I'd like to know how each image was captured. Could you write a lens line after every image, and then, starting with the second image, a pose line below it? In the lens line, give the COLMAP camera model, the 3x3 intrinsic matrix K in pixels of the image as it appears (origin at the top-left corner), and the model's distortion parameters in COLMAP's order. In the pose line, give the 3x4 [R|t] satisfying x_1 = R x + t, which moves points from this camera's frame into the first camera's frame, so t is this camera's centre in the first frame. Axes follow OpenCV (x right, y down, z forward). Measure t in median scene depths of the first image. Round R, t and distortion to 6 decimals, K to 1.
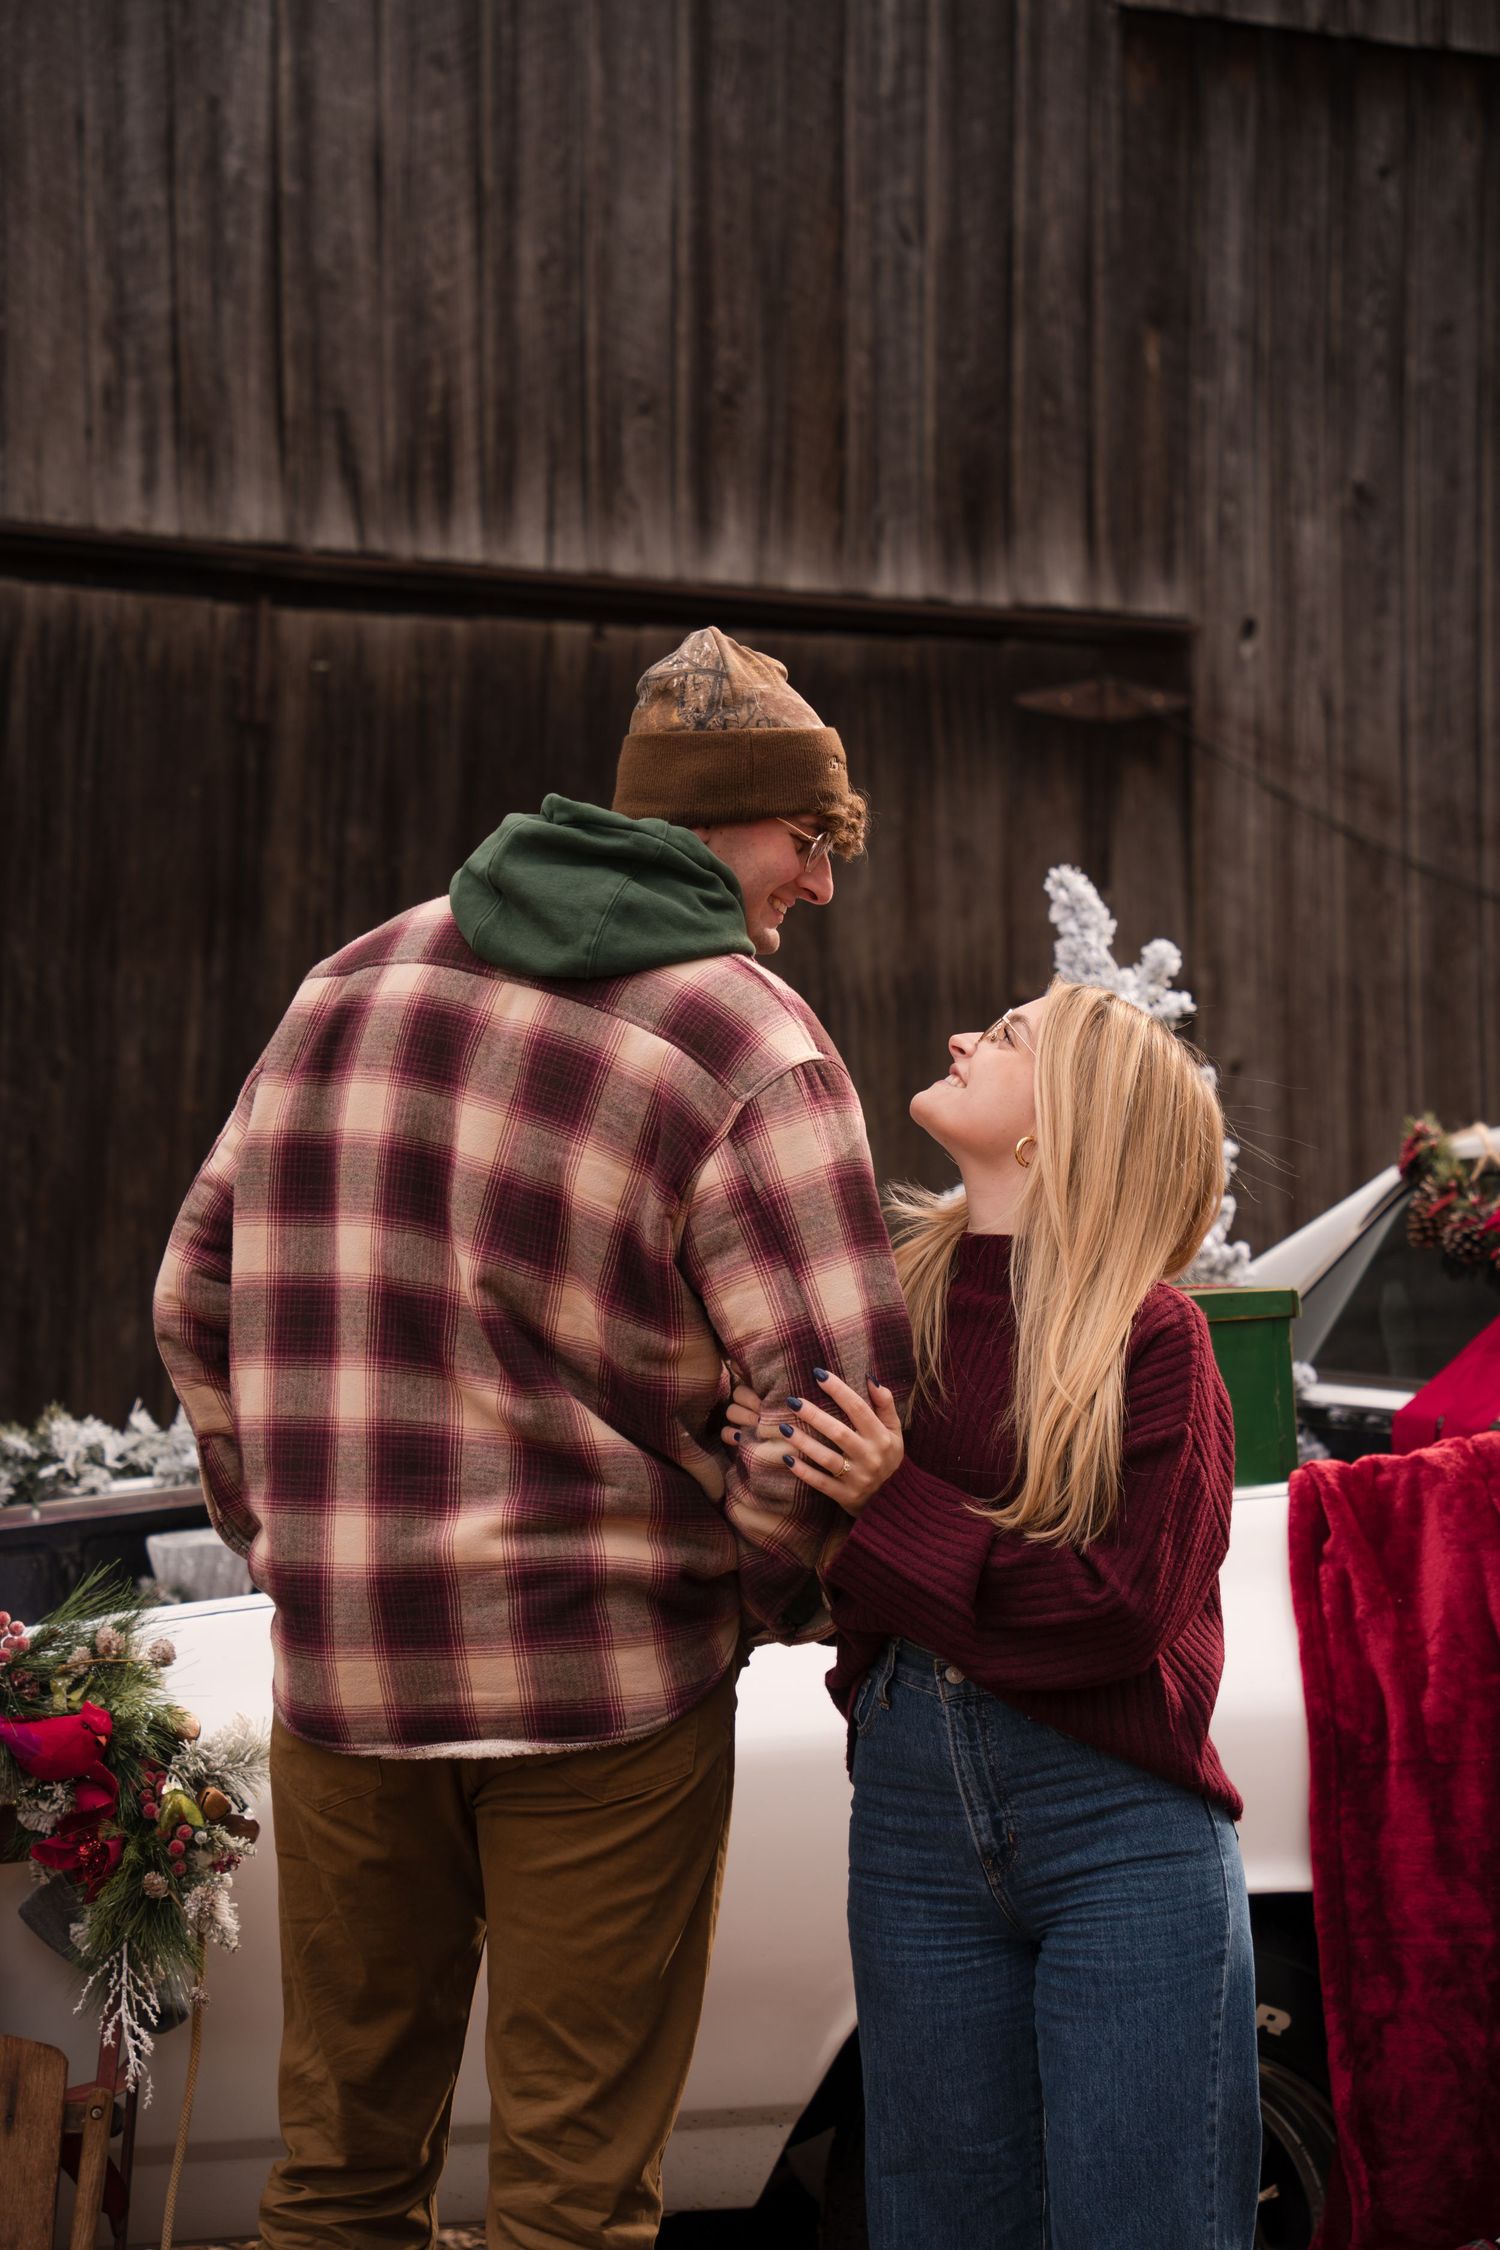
lens RADIAL K [[6326.9, 0, 750.1], [0, 6326.9, 1111.1], [0, 0, 1]] dist [0.843865, 0.000000]
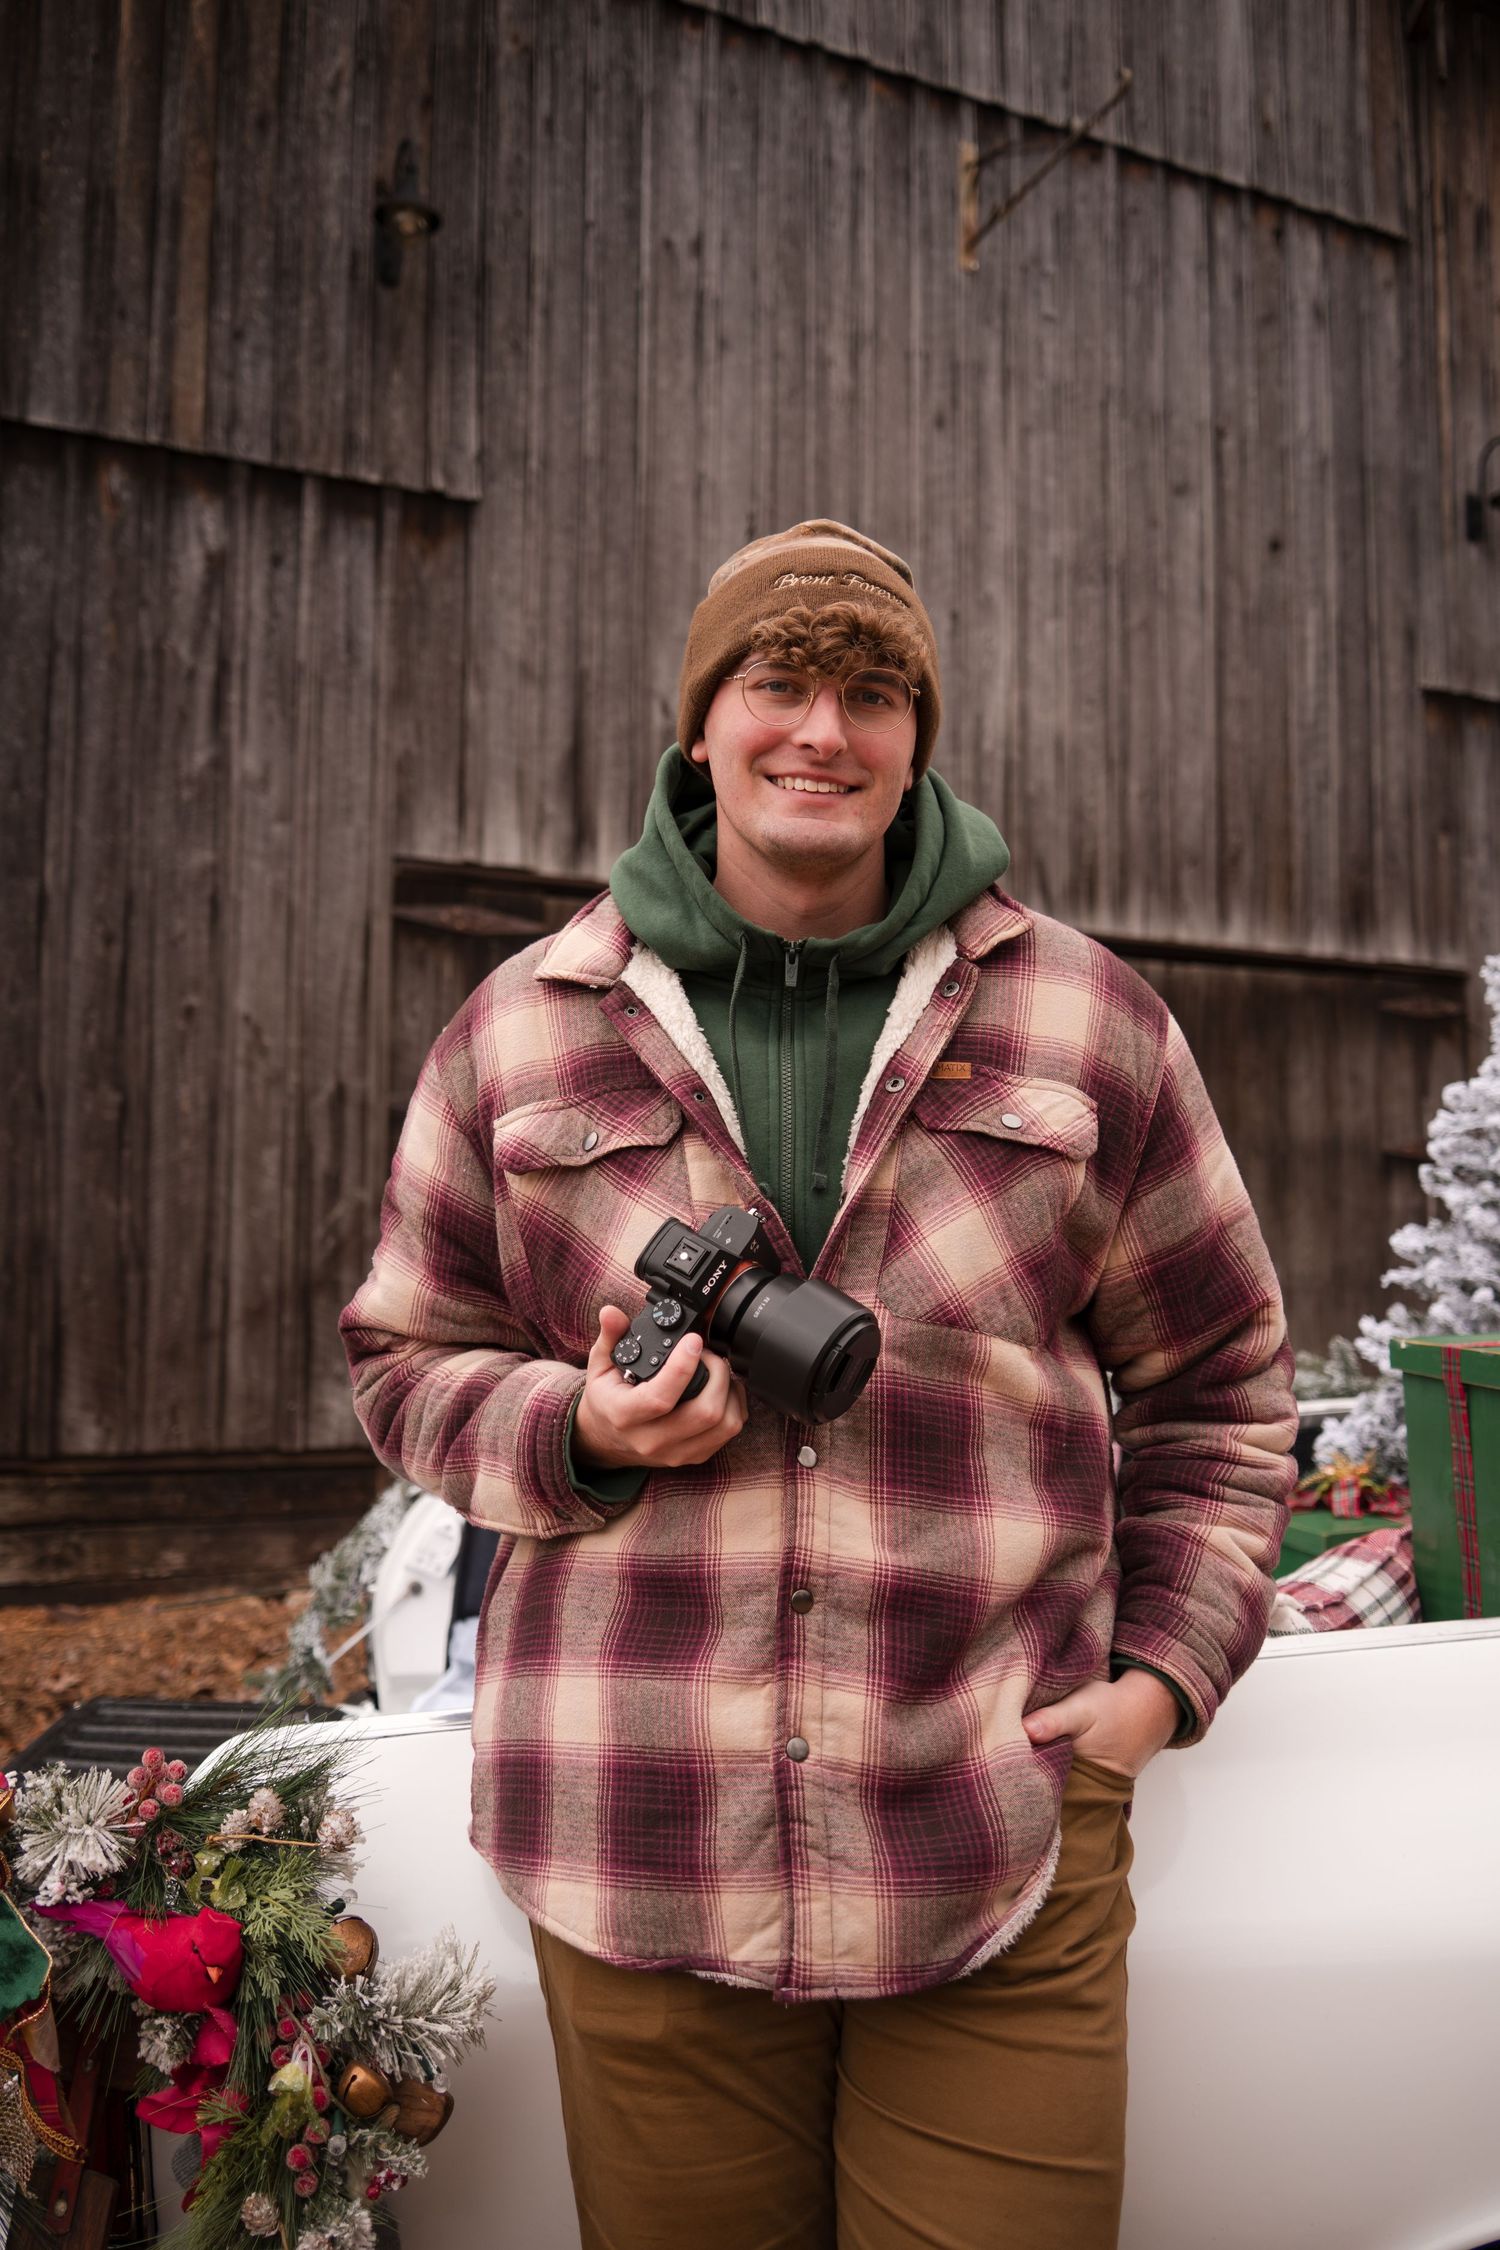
lens RADIAL K [[1883.0, 0, 710.8], [0, 1883.0, 1097.6], [0, 0, 1]] dist [-0.059540, 0.018290]
pose [[0.959966, -0.008794, -0.279977, 0.002916], [-0.010196, 0.997748, -0.066297, 0.007833], [0.279930, 0.066498, 0.957715, 0.374455]]
